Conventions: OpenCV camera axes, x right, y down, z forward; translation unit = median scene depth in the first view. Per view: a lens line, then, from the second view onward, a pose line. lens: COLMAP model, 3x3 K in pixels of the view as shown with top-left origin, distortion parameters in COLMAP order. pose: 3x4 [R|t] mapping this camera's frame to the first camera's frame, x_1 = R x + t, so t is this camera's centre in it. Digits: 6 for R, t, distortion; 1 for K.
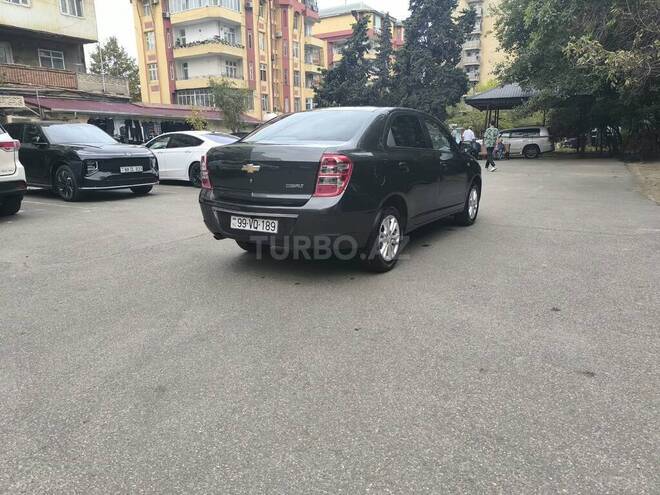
lens RADIAL K [[455.0, 0, 330.0], [0, 455.0, 247.5], [0, 0, 1]] dist [0.036138, -0.041860]
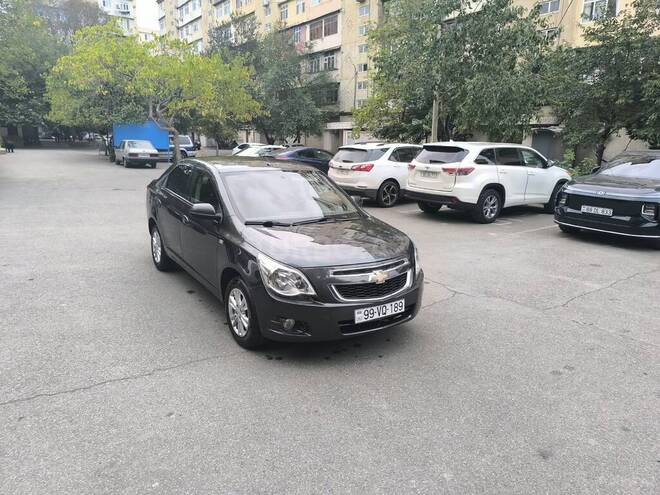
lens RADIAL K [[455.0, 0, 330.0], [0, 455.0, 247.5], [0, 0, 1]] dist [0.036138, -0.041860]
pose [[-0.392778, 0.217883, -0.893450, 0.112200], [-0.229544, 0.917549, 0.324673, -0.057048], [0.890525, 0.332611, -0.310379, 0.179122]]
